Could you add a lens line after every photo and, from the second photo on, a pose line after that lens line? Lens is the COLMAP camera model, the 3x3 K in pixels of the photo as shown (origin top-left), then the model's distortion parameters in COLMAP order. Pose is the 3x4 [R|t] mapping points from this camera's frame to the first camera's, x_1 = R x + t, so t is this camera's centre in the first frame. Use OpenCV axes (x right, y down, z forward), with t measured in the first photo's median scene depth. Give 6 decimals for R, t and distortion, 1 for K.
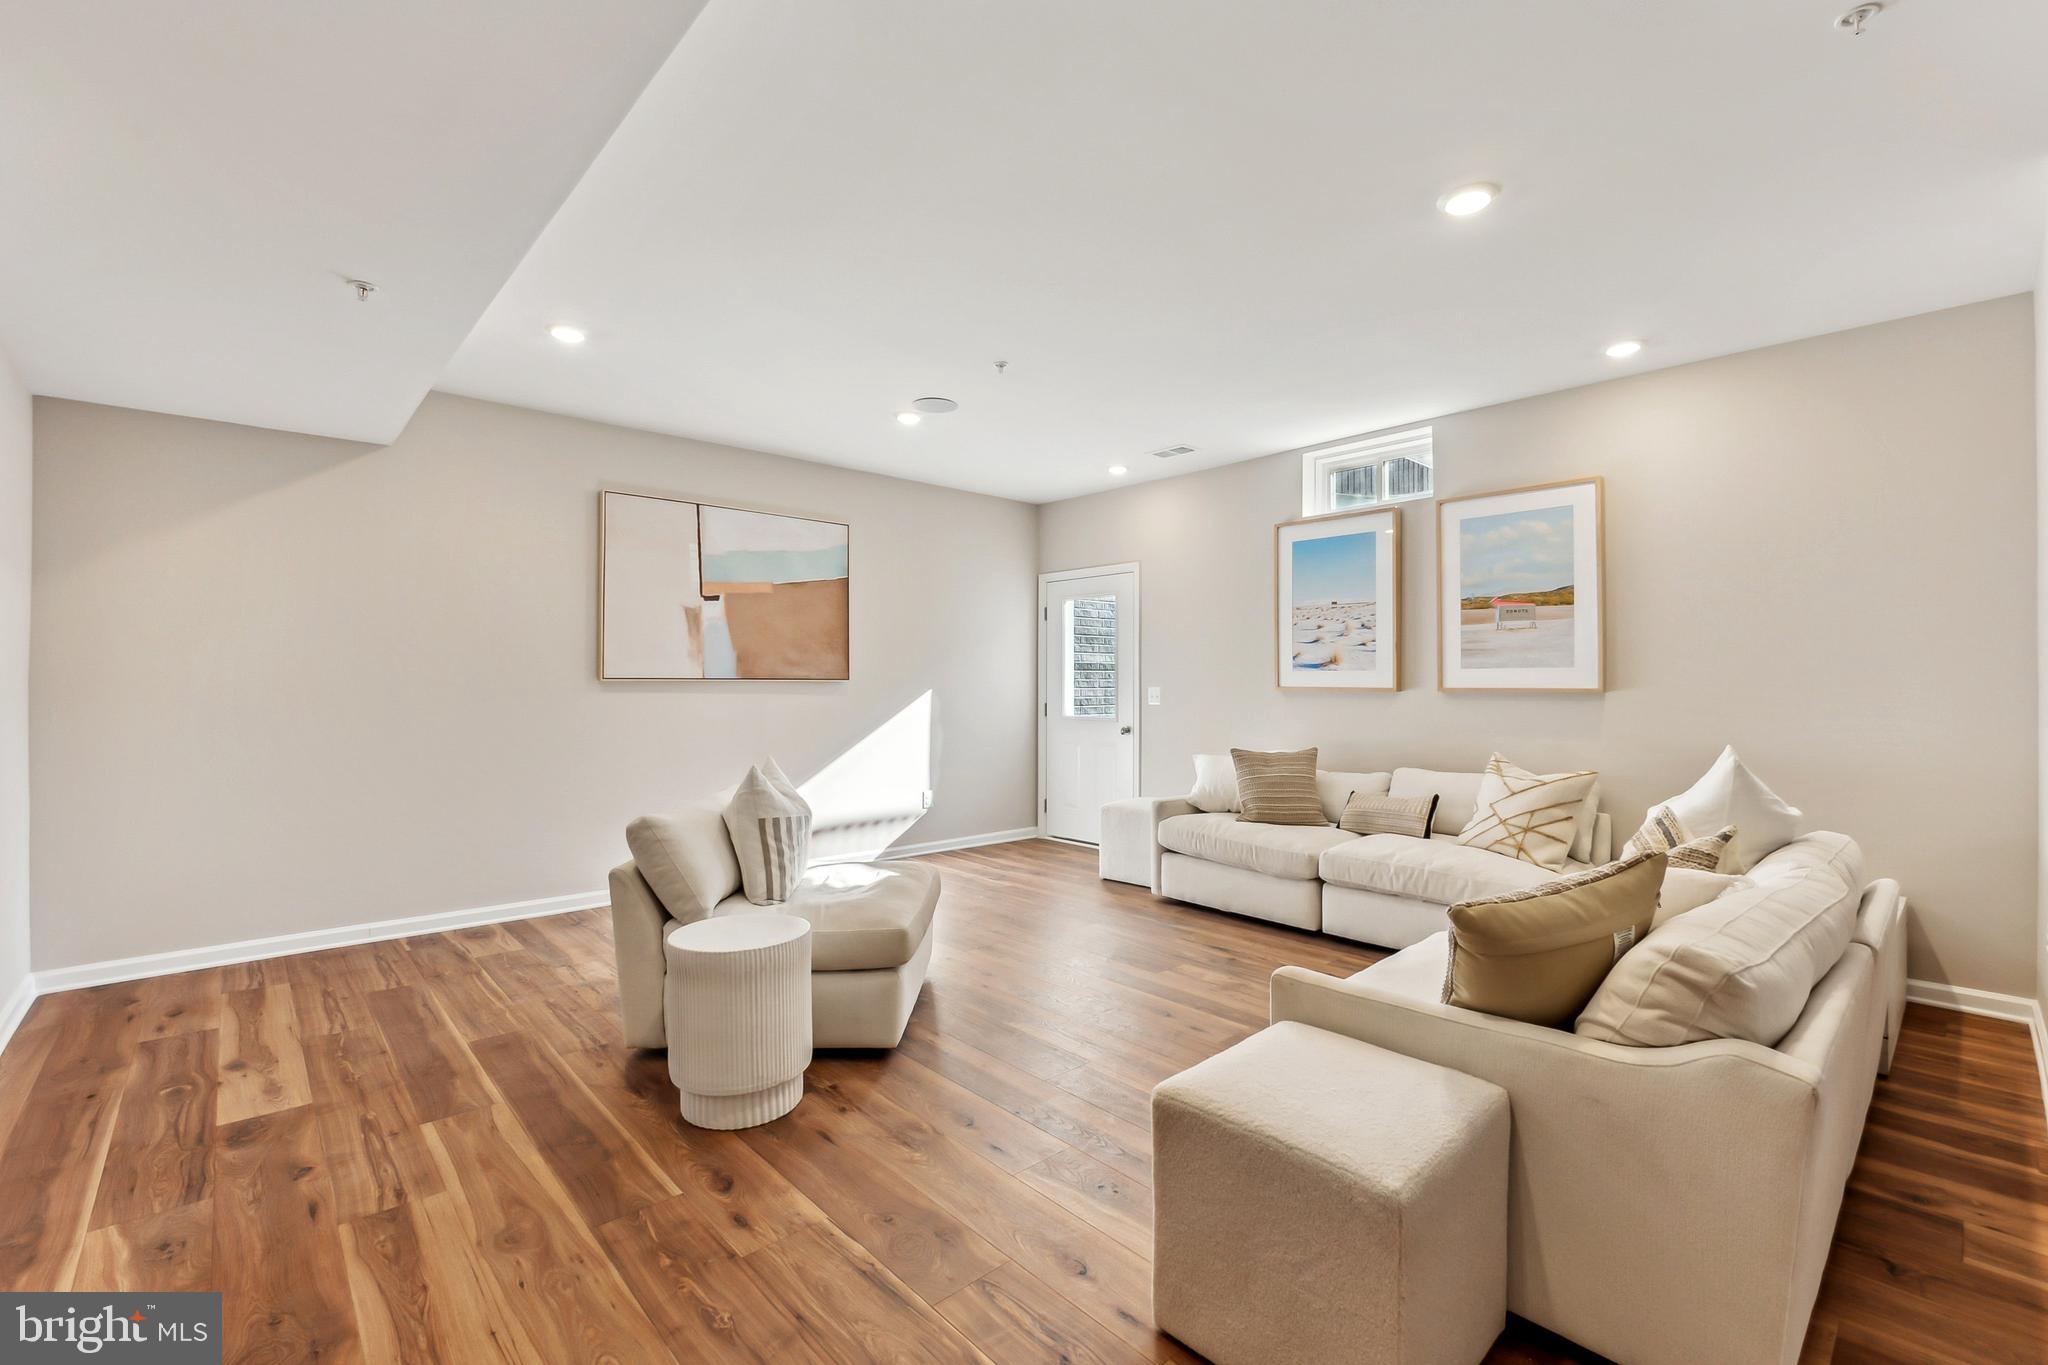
lens RADIAL K [[877.4, 0, 1024.3], [0, 877.4, 683.7], [0, 0, 1]] dist [-0.021526, -0.000603]
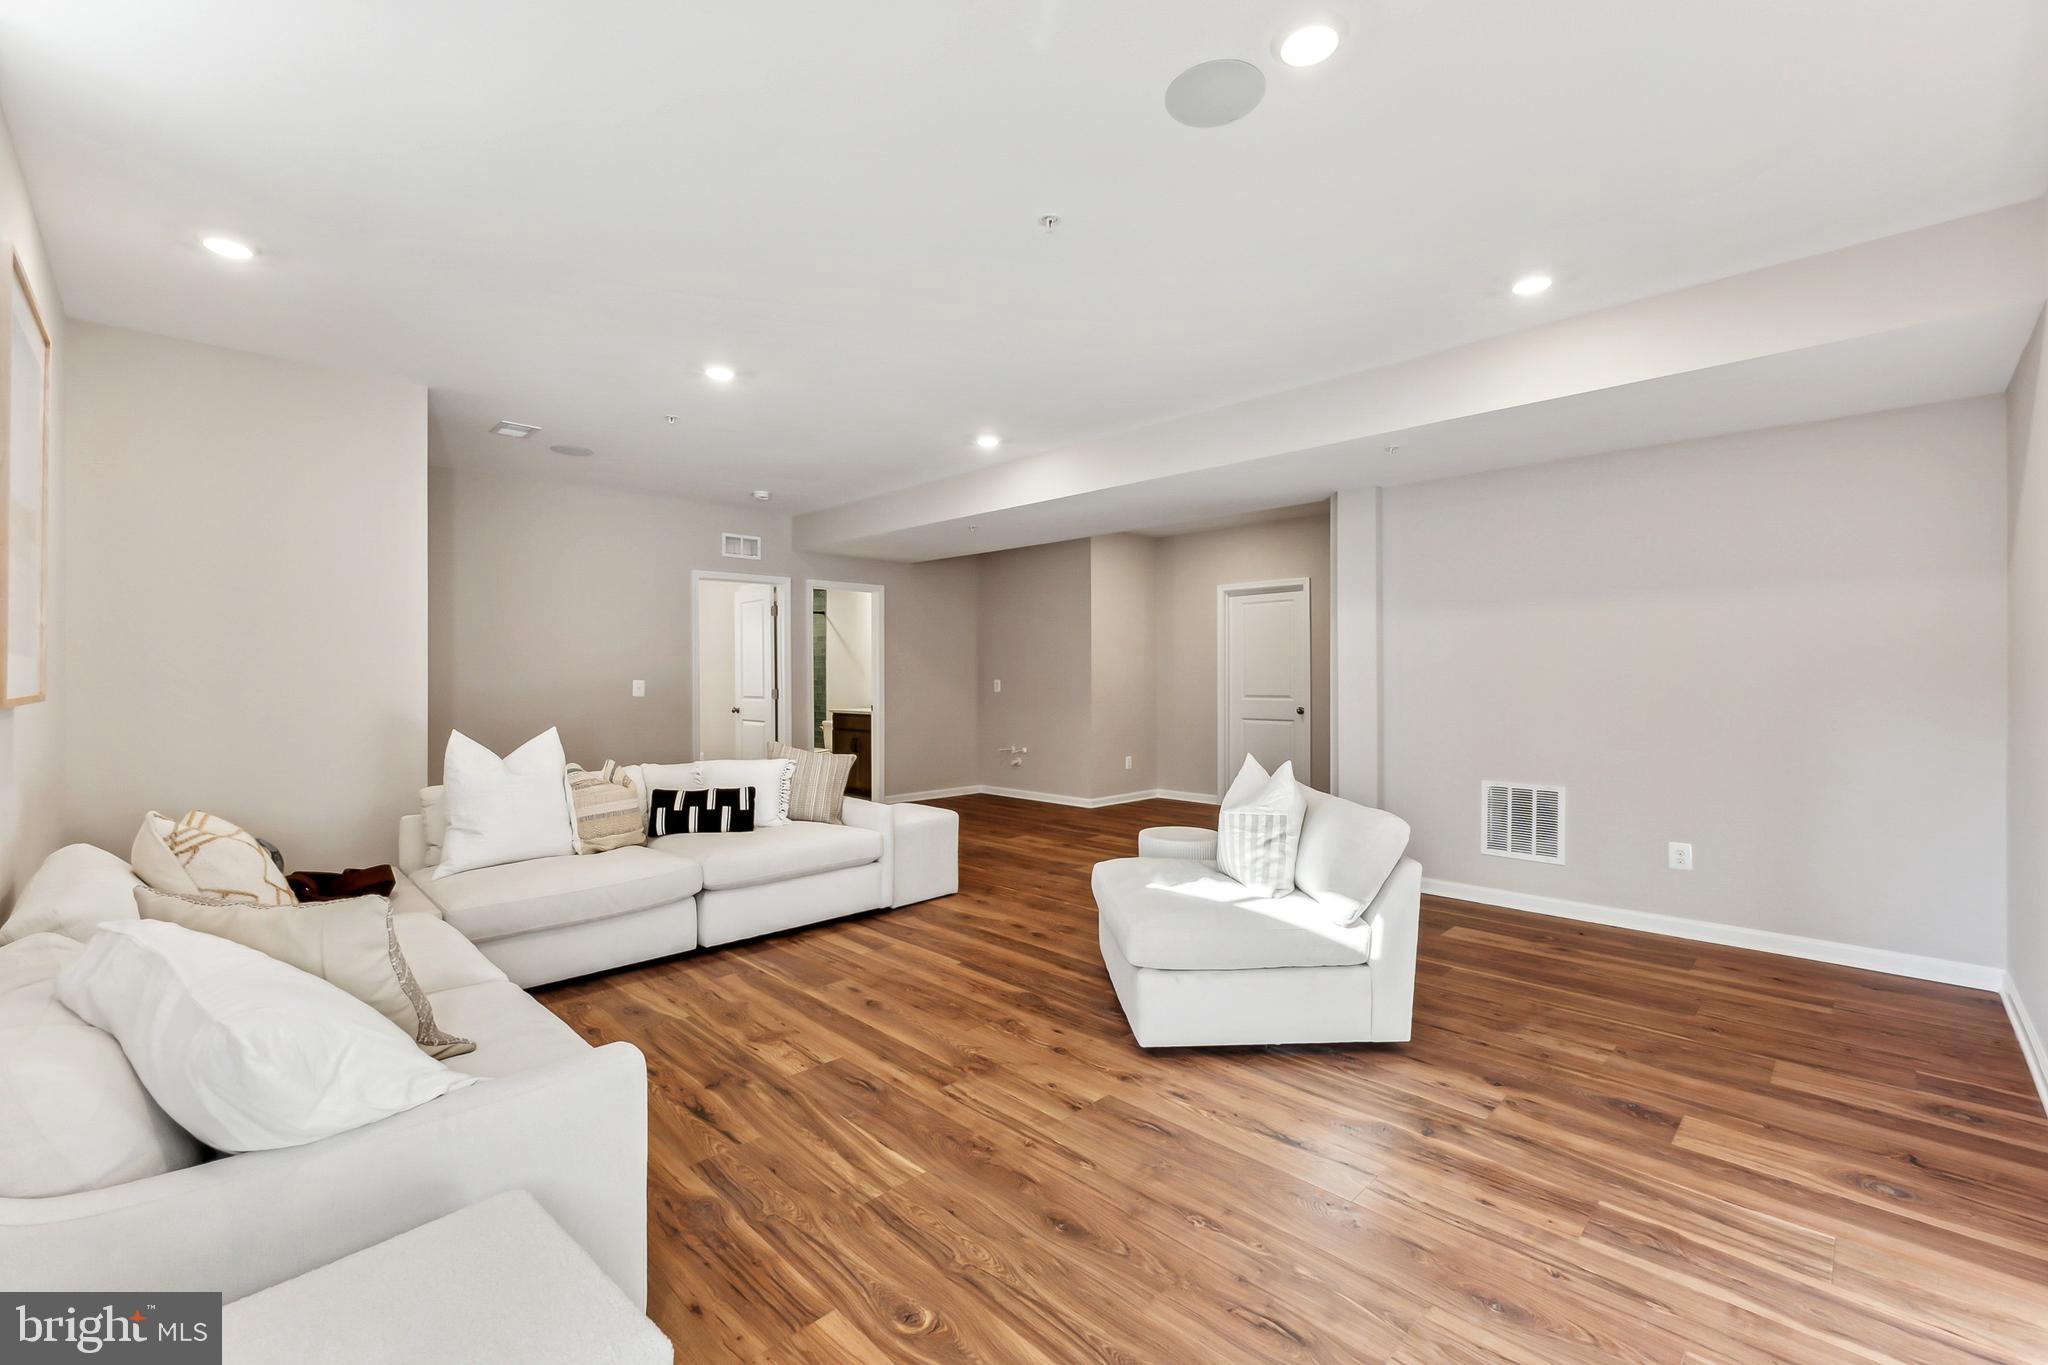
lens RADIAL K [[877.4, 0, 1023.2], [0, 877.4, 676.1], [0, 0, 1]] dist [-0.021526, -0.000603]
pose [[-0.999502, 0.001771, -0.031515, 0.015341], [0.001582, 0.999981, 0.006035, -0.011543], [0.031525, 0.005983, -0.999485, 1.885328]]
